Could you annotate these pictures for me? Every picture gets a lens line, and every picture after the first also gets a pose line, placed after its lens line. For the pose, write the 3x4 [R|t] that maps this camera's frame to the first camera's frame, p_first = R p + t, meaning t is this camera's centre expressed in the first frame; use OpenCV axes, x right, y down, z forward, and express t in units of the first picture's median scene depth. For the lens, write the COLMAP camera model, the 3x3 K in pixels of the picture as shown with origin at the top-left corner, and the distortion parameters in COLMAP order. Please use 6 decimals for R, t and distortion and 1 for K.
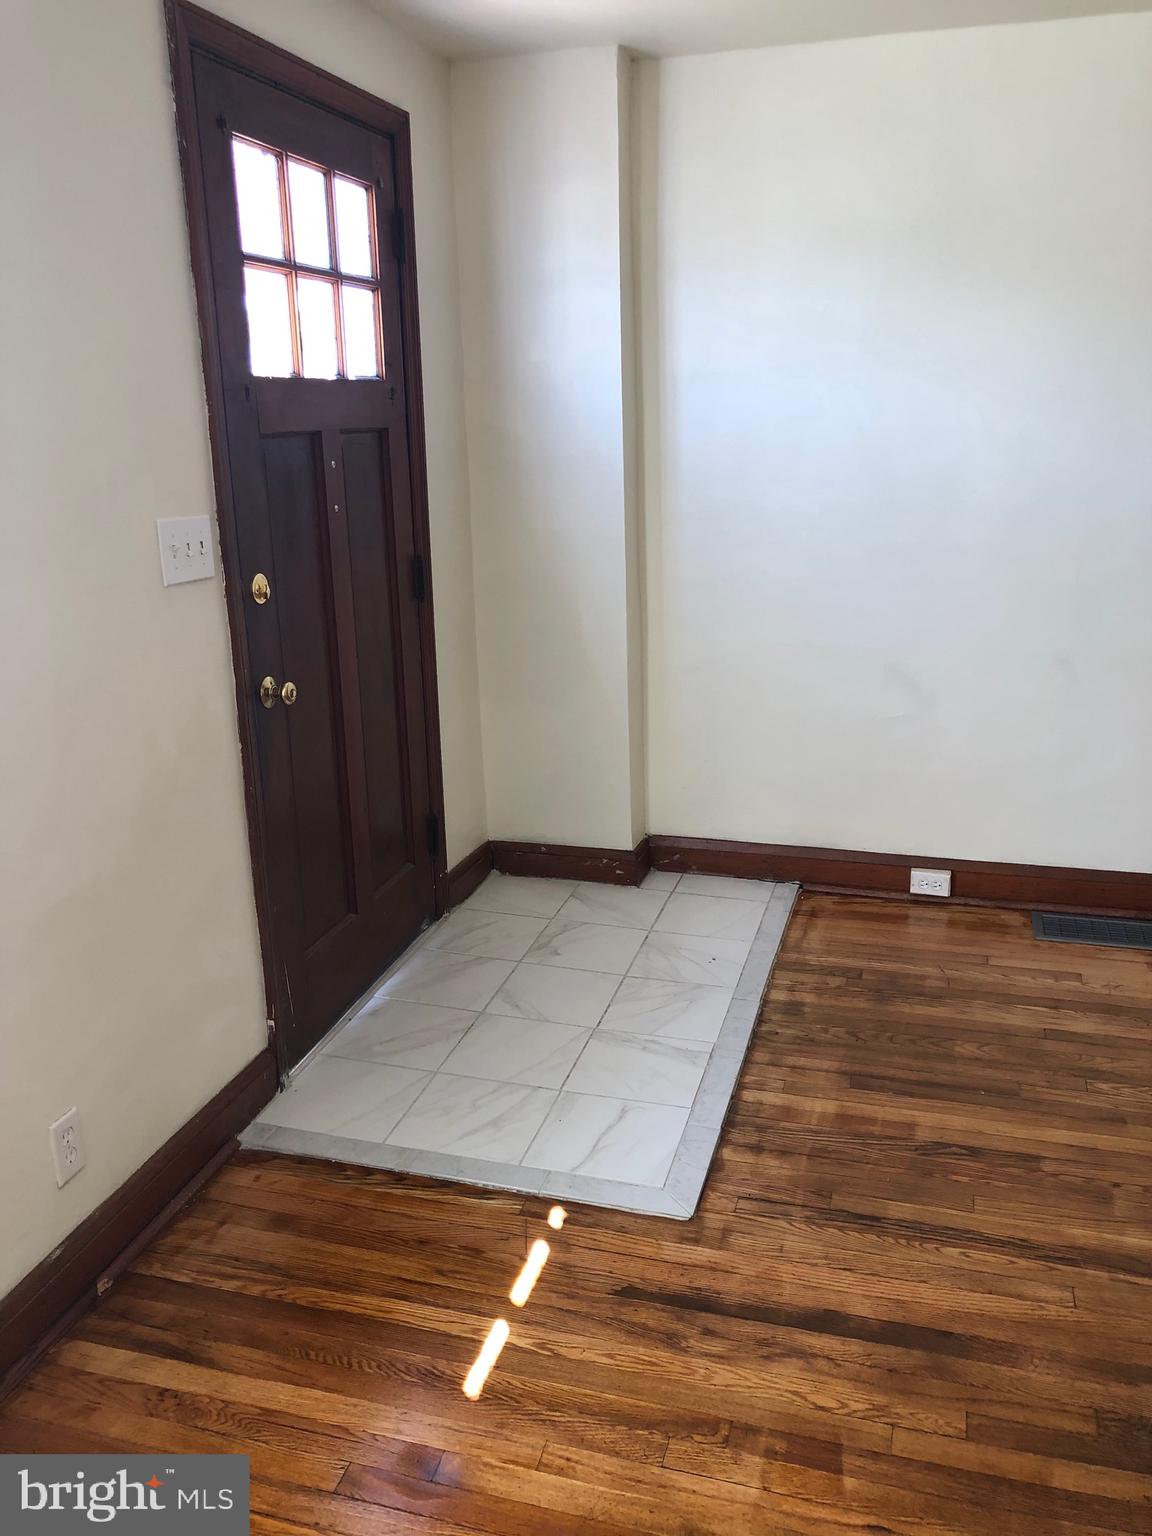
lens RADIAL K [[1269.0, 0, 581.3], [0, 1269.0, 767.3], [0, 0, 1]] dist [0.041989, -0.021481]
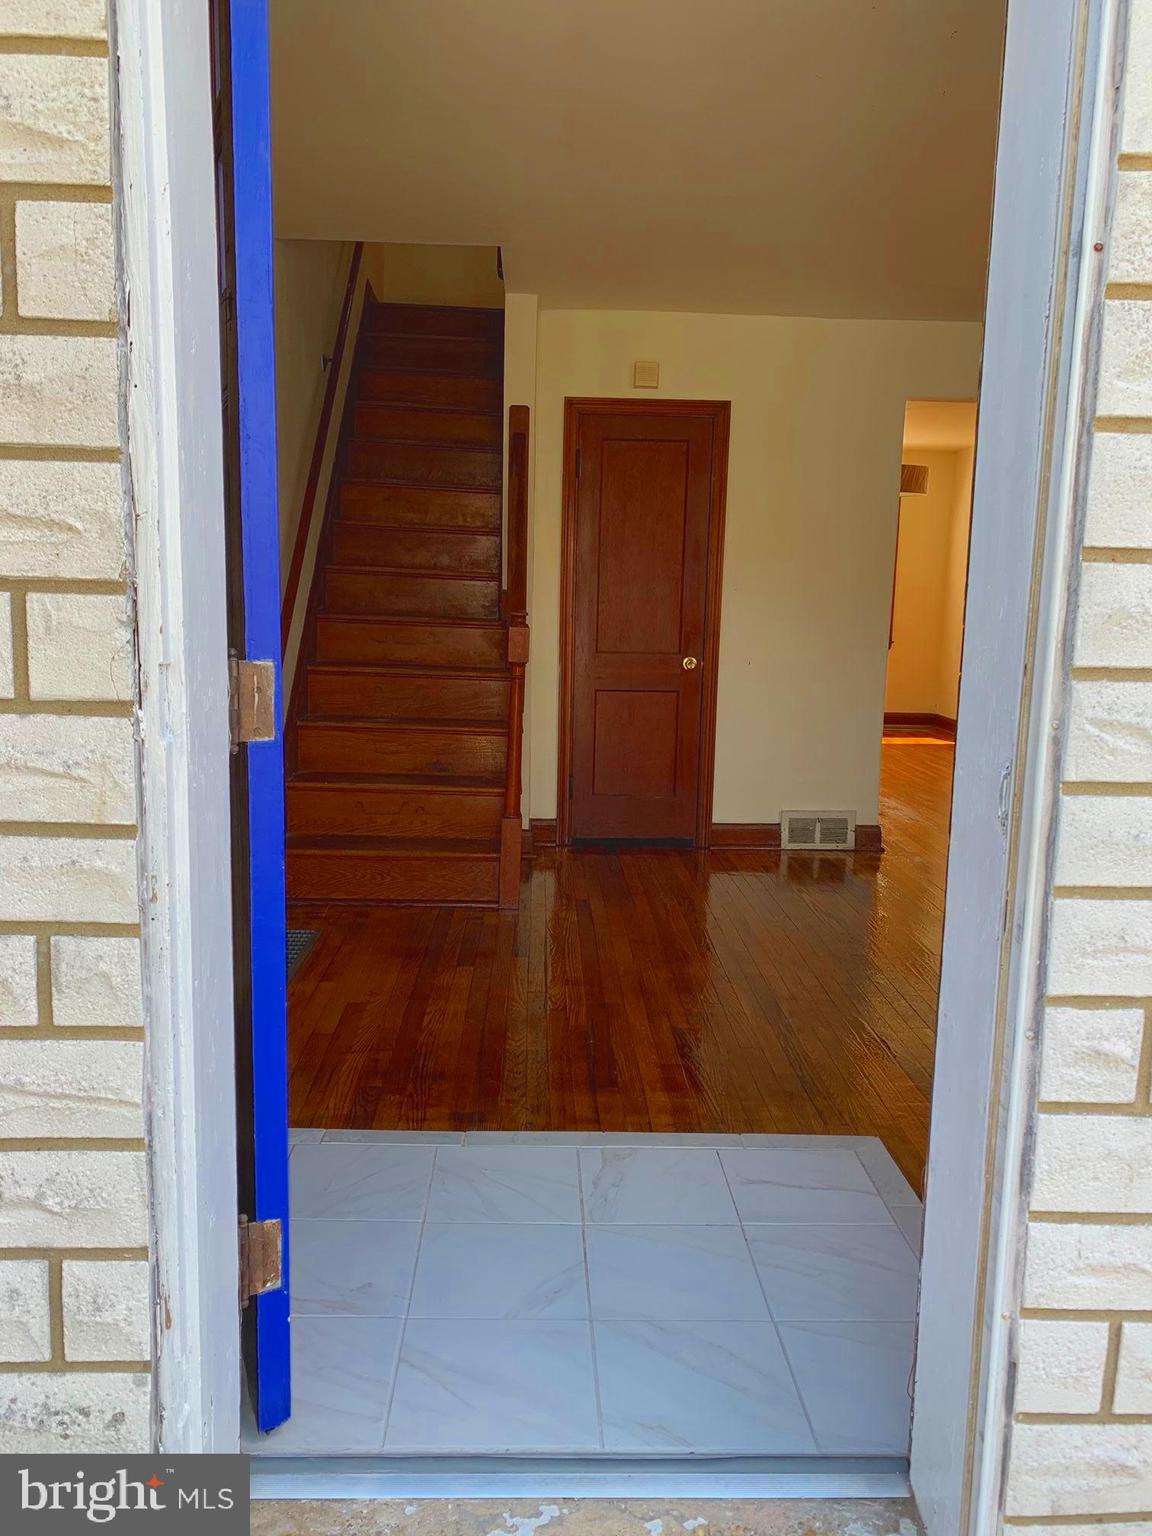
lens RADIAL K [[1143.8, 0, 569.1], [0, 1143.8, 757.3], [0, 0, 1]] dist [0.027359, -0.008256]
pose [[-0.300871, -0.126097, 0.945291, -0.617587], [0.250424, 0.945989, 0.205896, -0.208290], [-0.920198, 0.298672, -0.253043, 1.133959]]
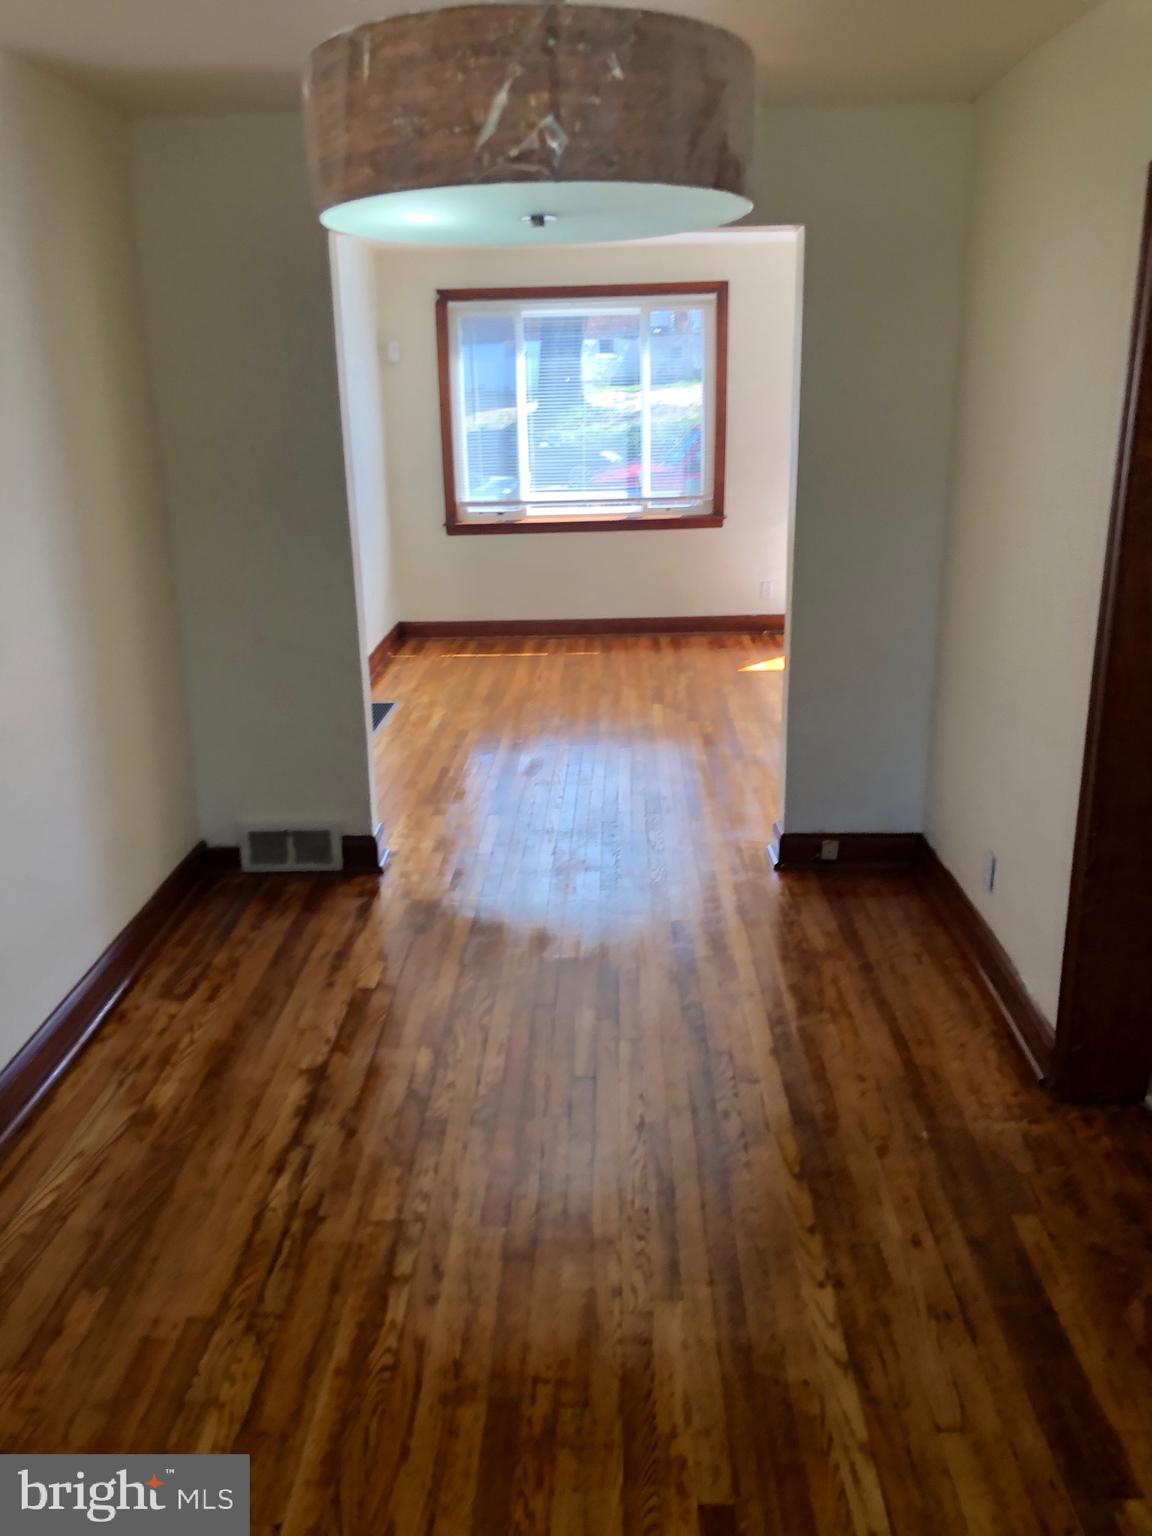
lens RADIAL K [[1269.0, 0, 588.1], [0, 1269.0, 763.5], [0, 0, 1]] dist [0.041989, -0.021481]
pose [[0.253611, 0.297315, -0.920481, 2.232055], [-0.253072, 0.938841, 0.233519, 0.019787], [0.933614, 0.173725, 0.313343, -0.429052]]
